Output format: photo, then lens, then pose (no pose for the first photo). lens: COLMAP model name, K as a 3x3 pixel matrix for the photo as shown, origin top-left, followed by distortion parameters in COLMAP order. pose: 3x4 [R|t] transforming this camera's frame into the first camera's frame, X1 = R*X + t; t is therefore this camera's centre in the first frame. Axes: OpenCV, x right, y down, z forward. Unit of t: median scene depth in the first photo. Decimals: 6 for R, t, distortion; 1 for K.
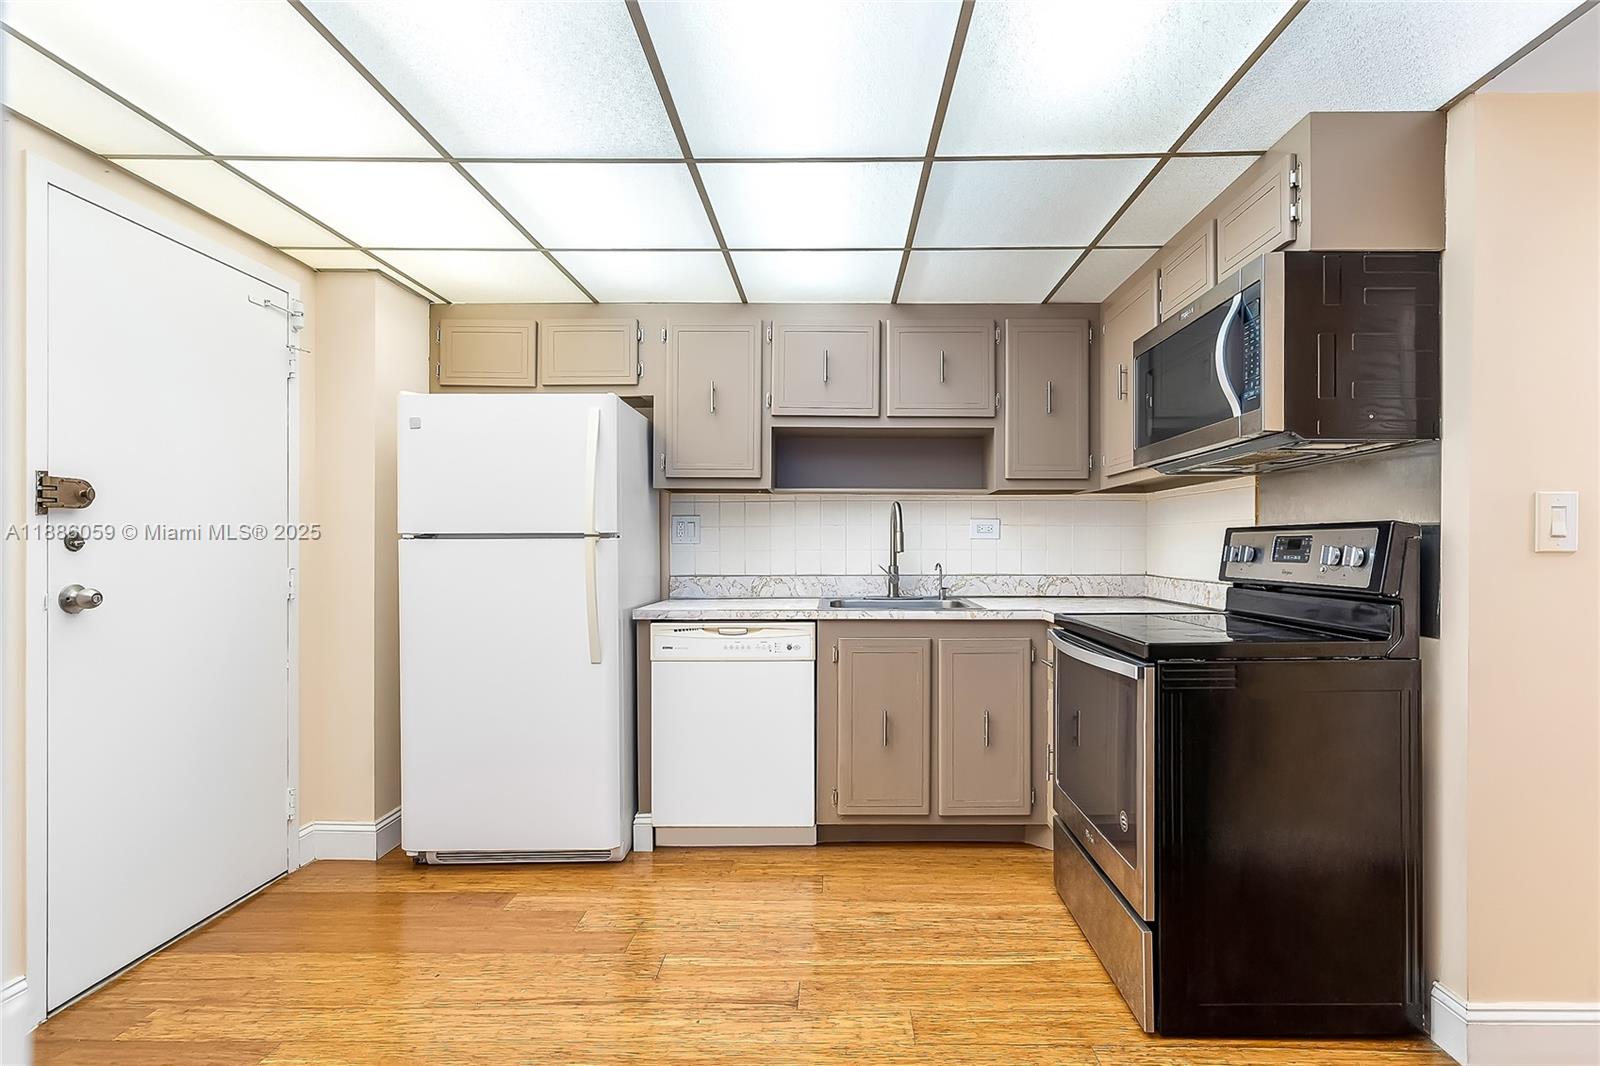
lens RADIAL K [[774.7, 0, 825.4], [0, 774.7, 545.0], [0, 0, 1]] dist [-0.002518, 0.001863]
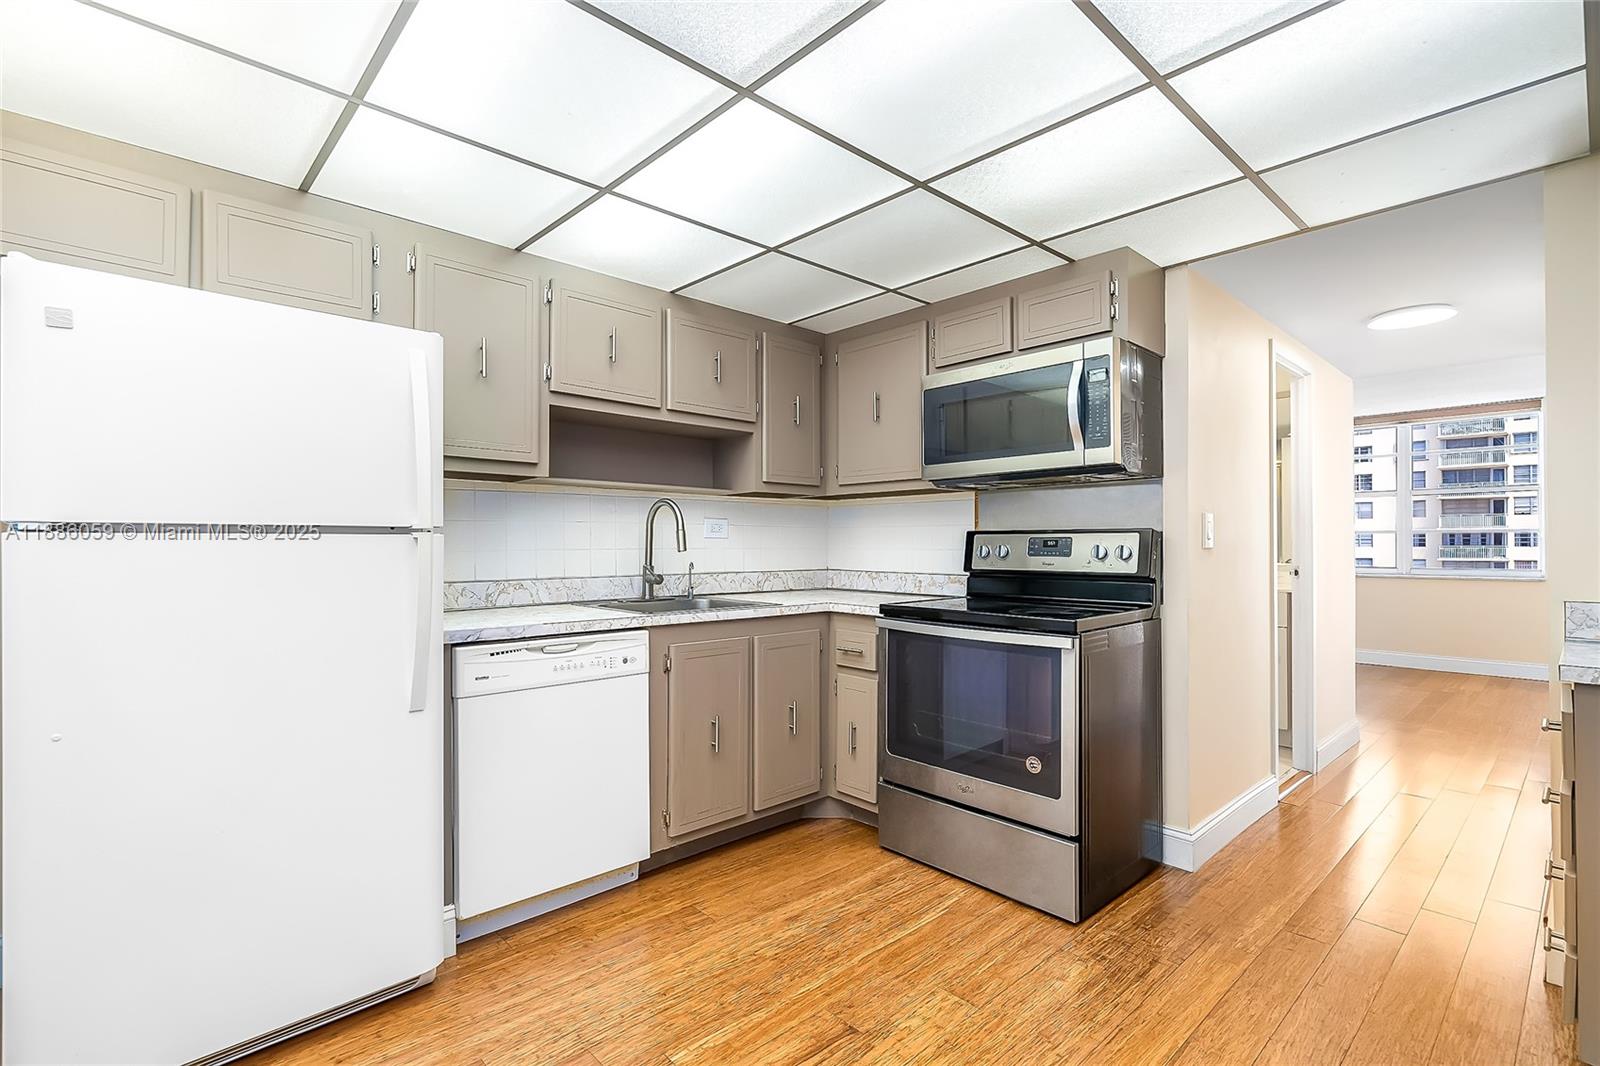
lens RADIAL K [[739.8, 0, 771.5], [0, 739.8, 535.1], [0, 0, 1]] dist [-0.006754, 0.004087]
pose [[0.733002, 0.009443, 0.680161, -0.494669], [-0.000910, 0.999916, -0.012901, 0.000861], [-0.680226, 0.008838, 0.732949, 0.273040]]
